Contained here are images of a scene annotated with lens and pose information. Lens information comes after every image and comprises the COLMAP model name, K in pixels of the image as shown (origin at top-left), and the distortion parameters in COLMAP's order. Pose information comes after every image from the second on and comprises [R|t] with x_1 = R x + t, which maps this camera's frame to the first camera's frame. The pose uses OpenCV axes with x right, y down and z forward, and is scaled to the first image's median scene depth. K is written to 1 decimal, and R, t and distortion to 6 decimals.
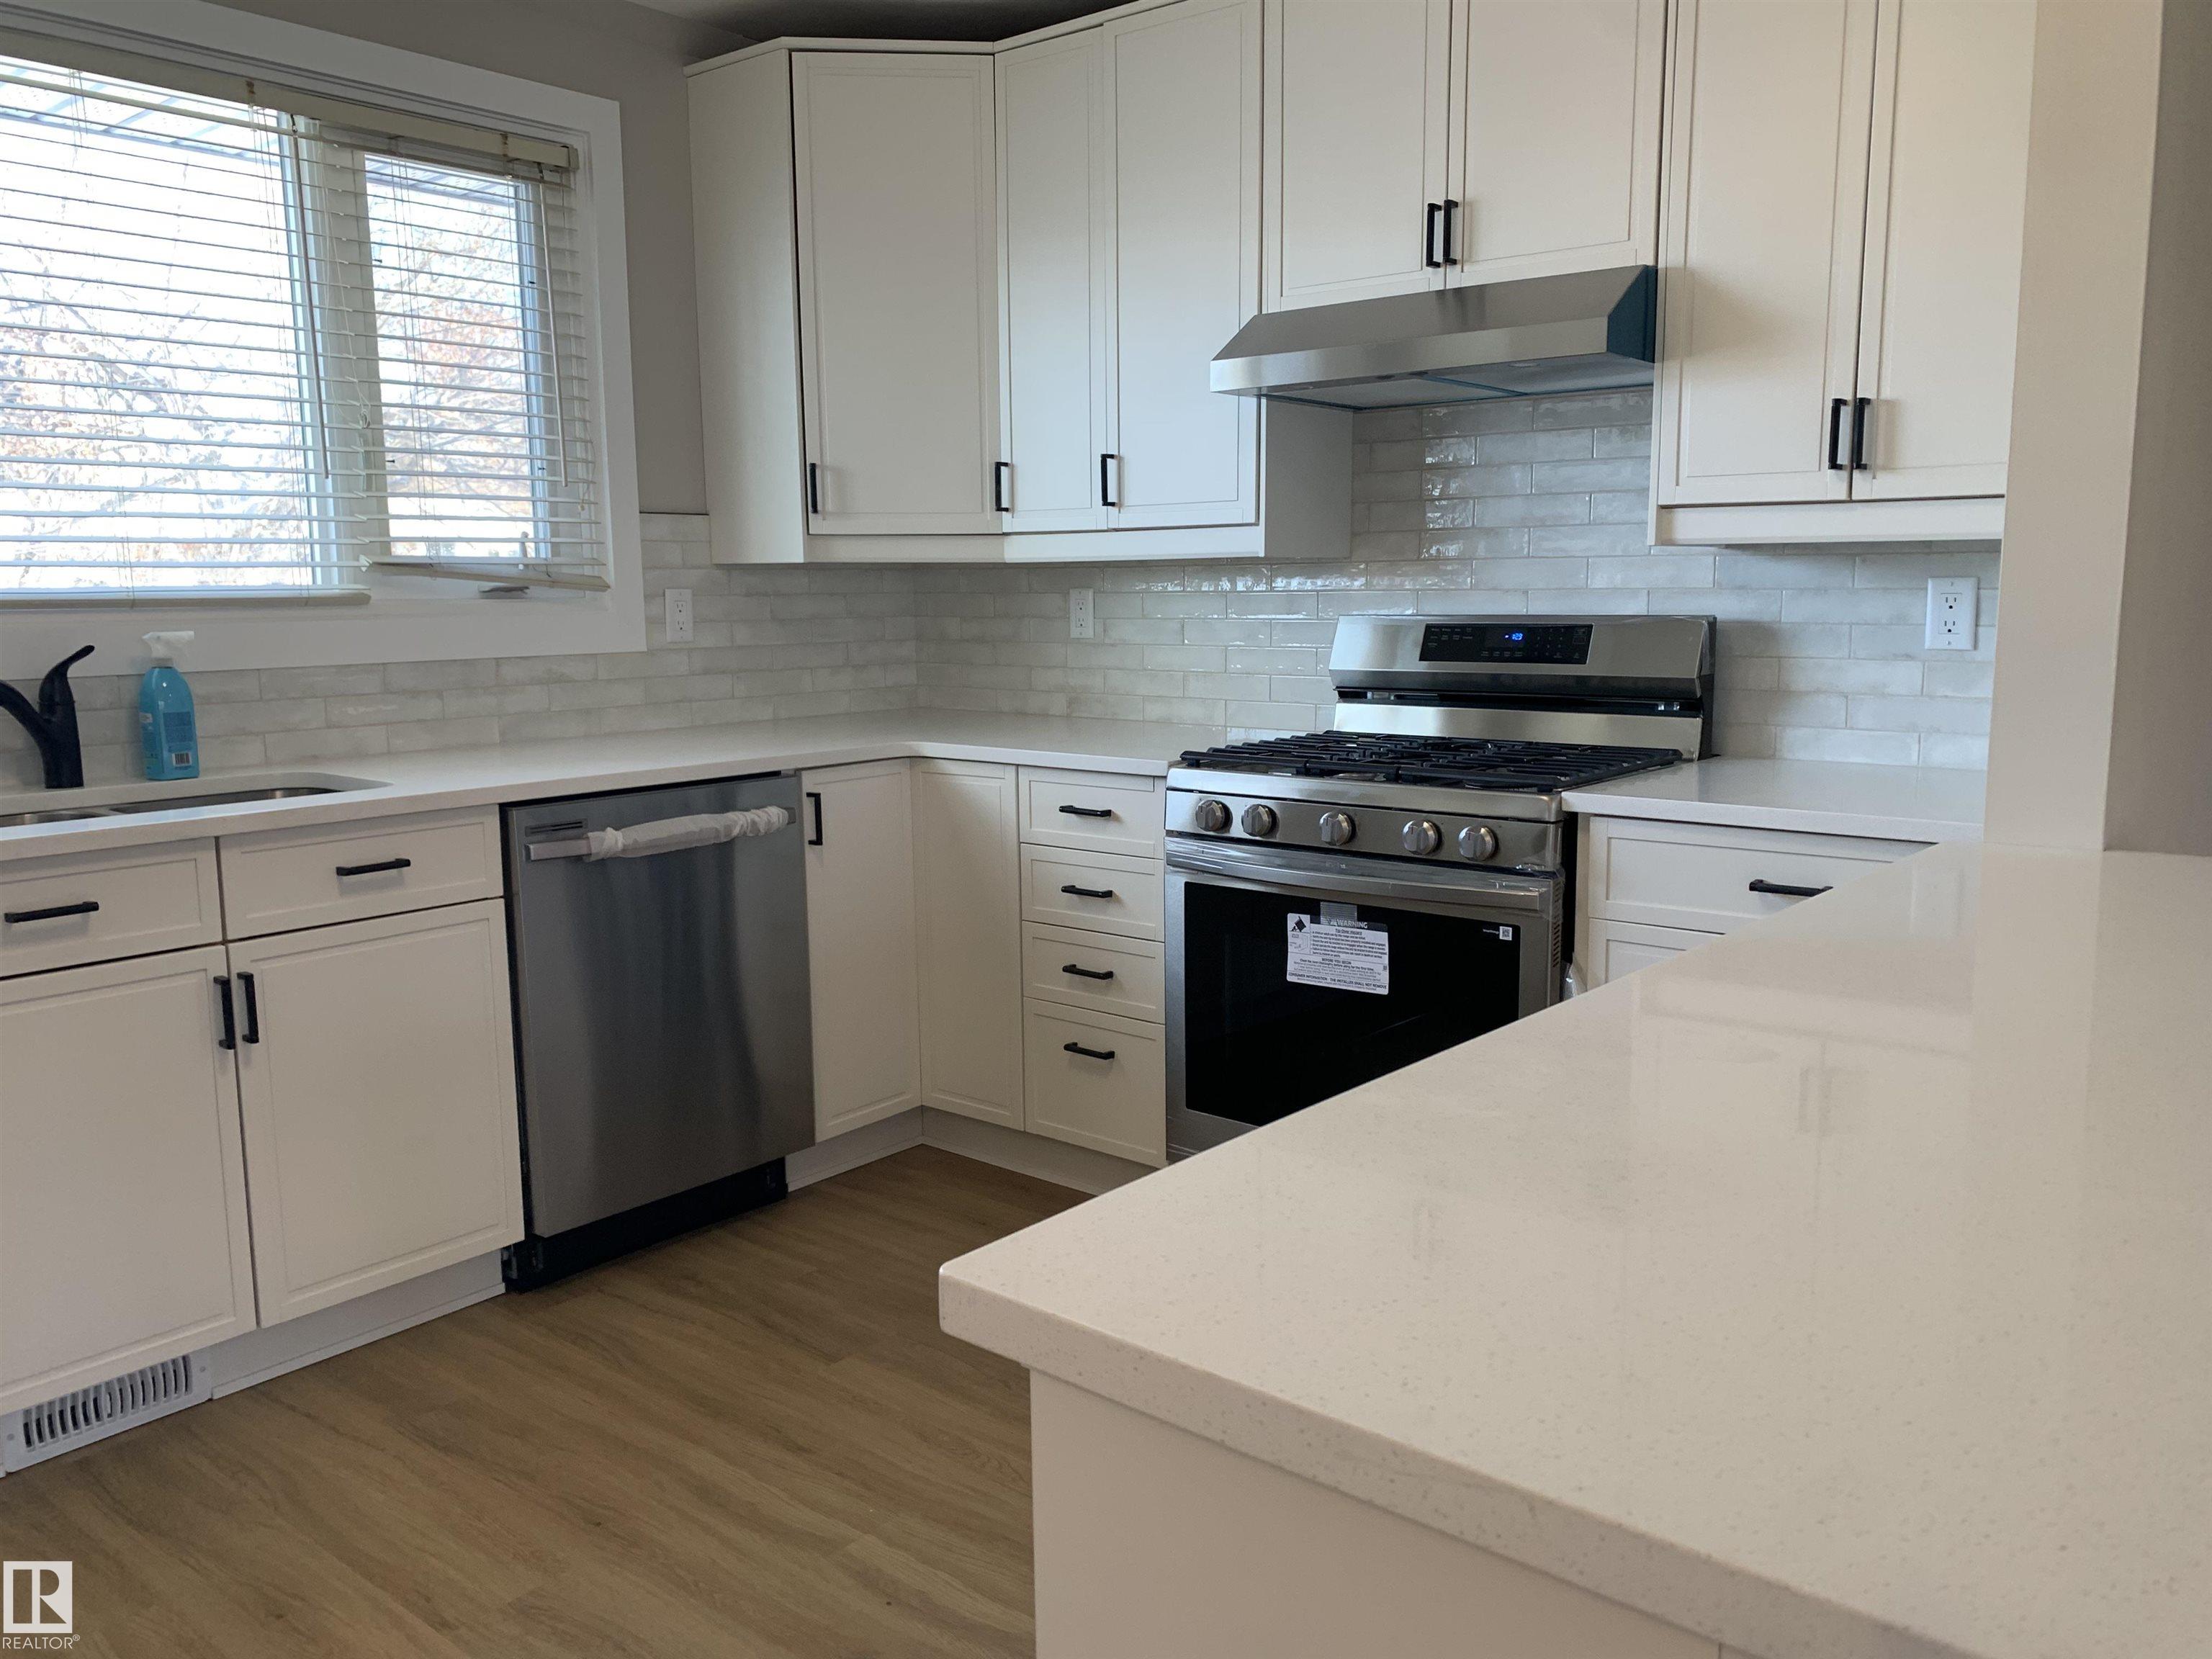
lens RADIAL K [[1688.8, 0, 1105.1], [0, 1688.8, 822.0], [0, 0, 1]] dist [0.046416, -0.046905]
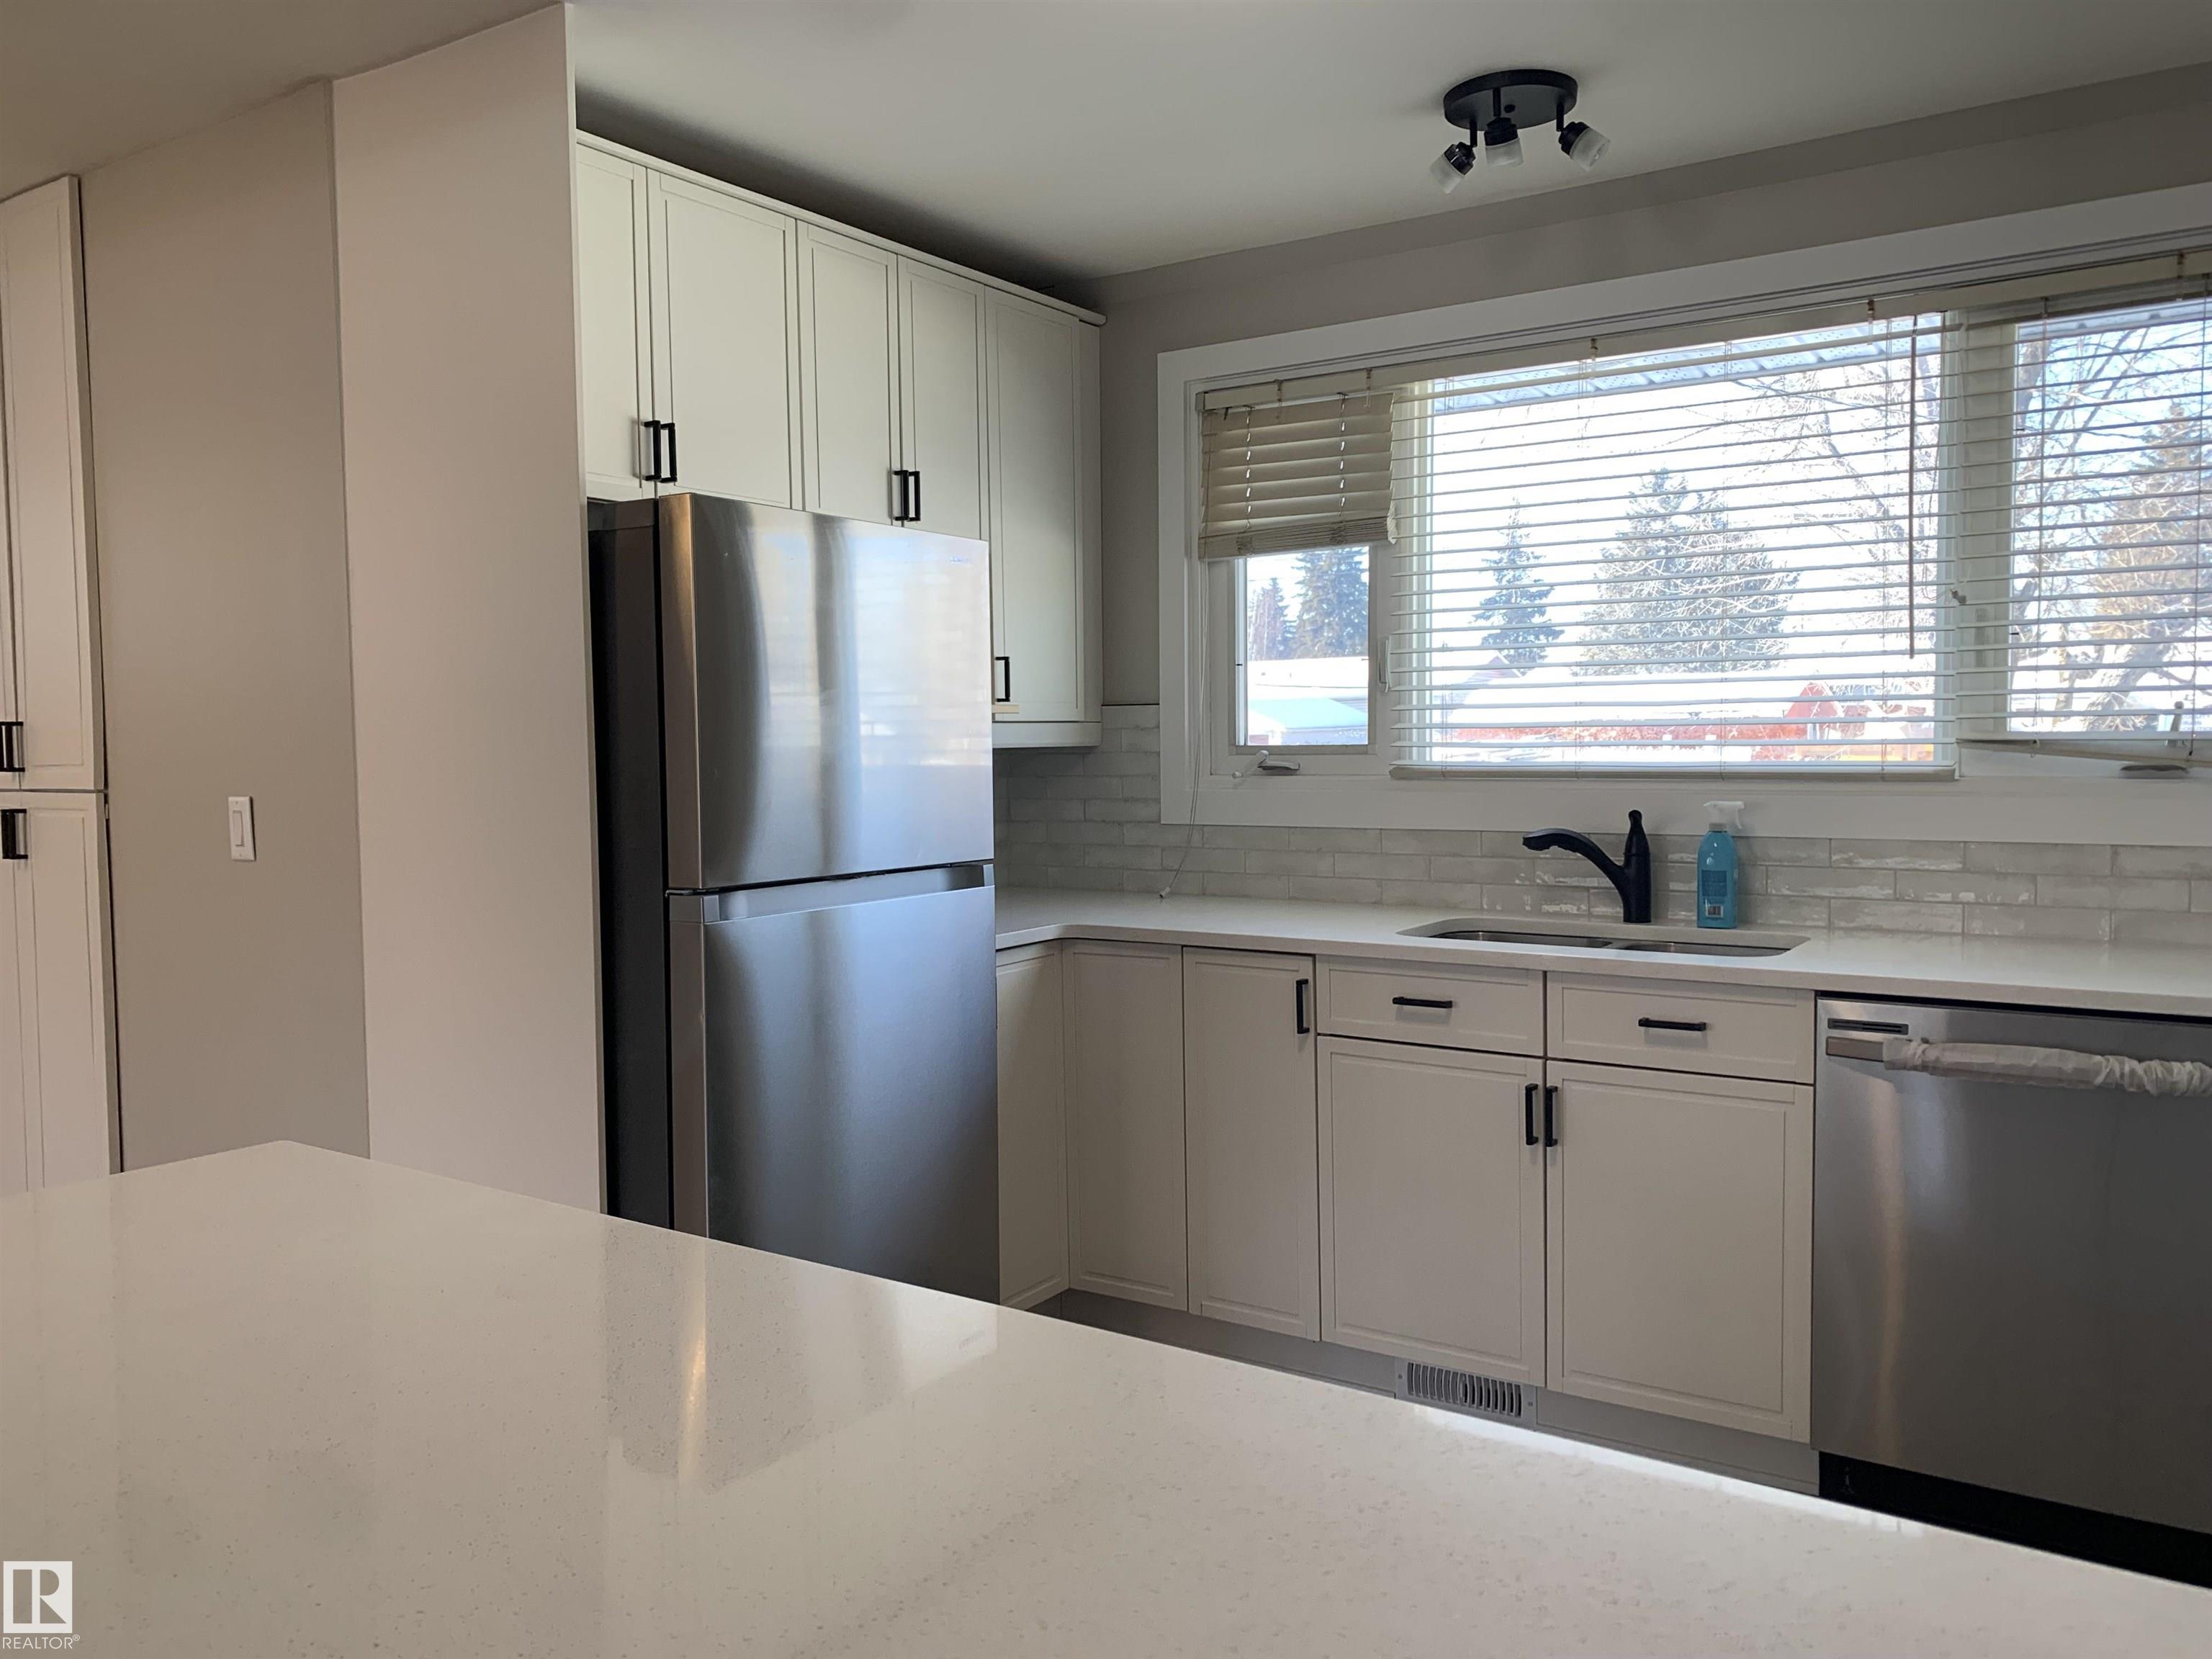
lens RADIAL K [[1688.8, 0, 1088.9], [0, 1688.8, 814.4], [0, 0, 1]] dist [0.046416, -0.046905]
pose [[0.095926, 0.052921, -0.993981, 0.498521], [-0.130238, 0.990668, 0.040176, -0.083279], [0.986831, 0.125600, 0.101923, 0.407370]]
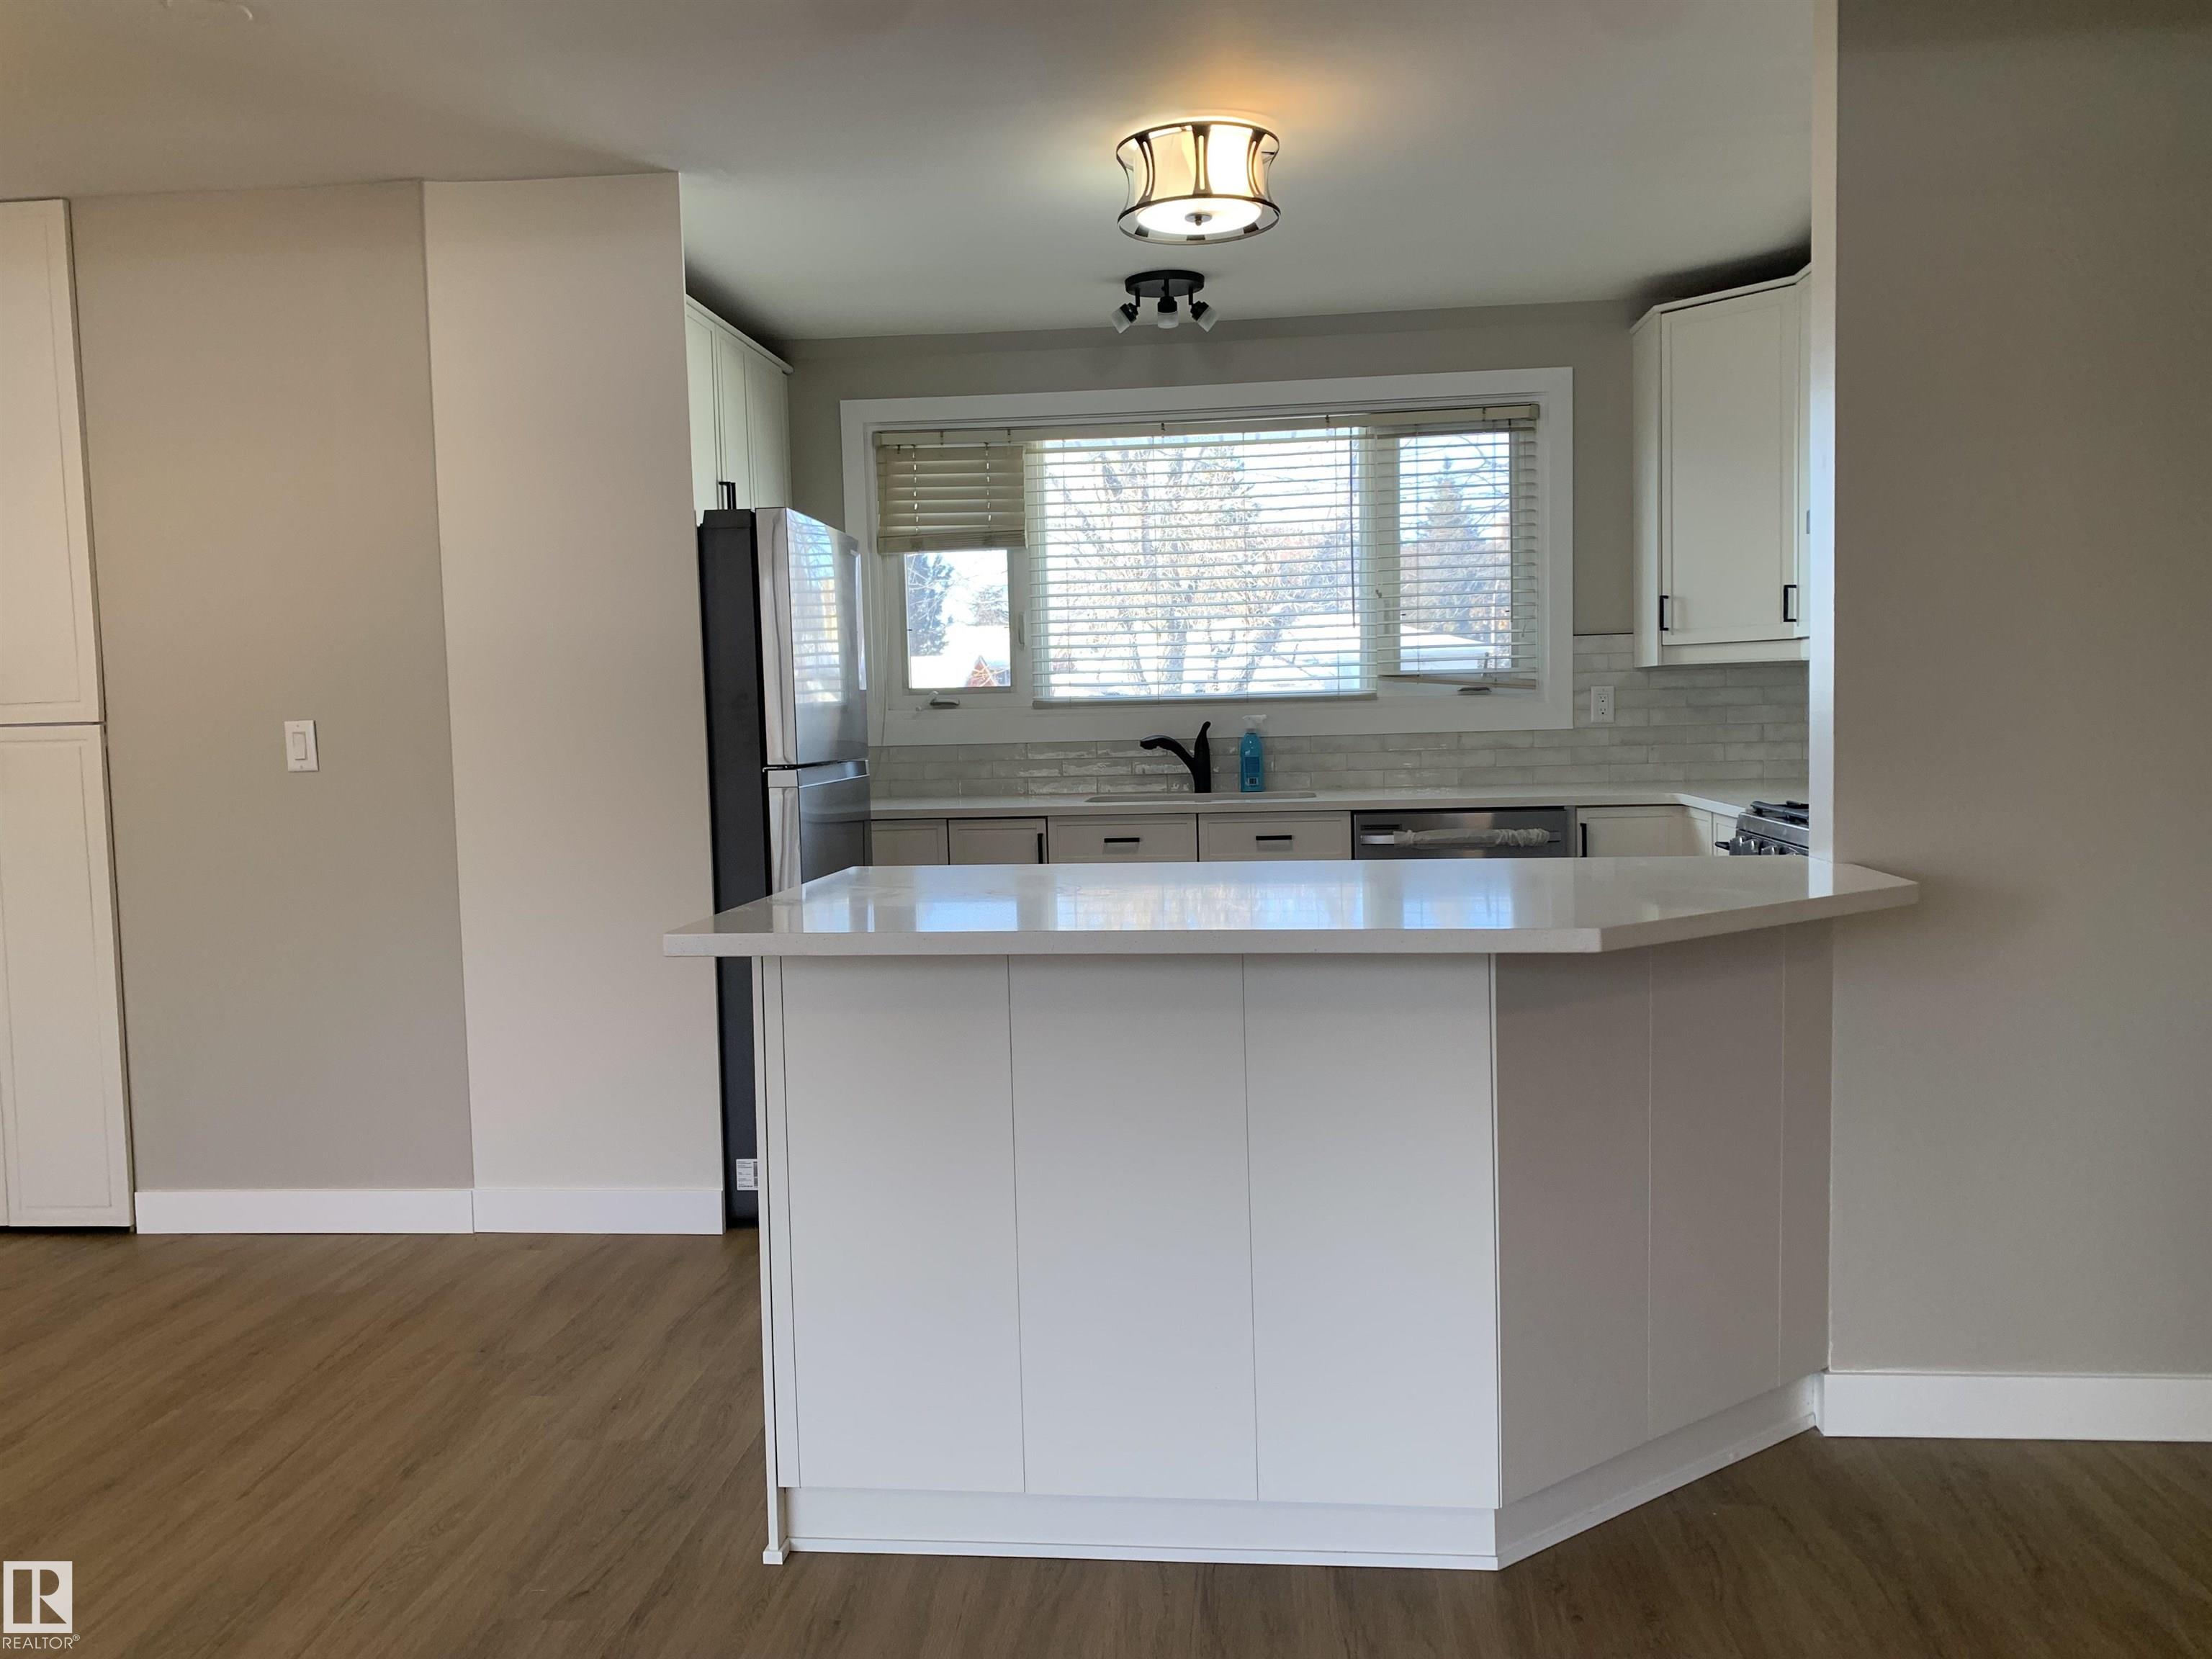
lens RADIAL K [[1688.8, 0, 1077.1], [0, 1688.8, 818.6], [0, 0, 1]] dist [0.046416, -0.046905]
pose [[0.550797, 0.048861, -0.833208, 0.820231], [-0.097703, 0.995196, -0.006226, 0.031128], [0.828901, 0.084836, 0.552925, -0.179219]]
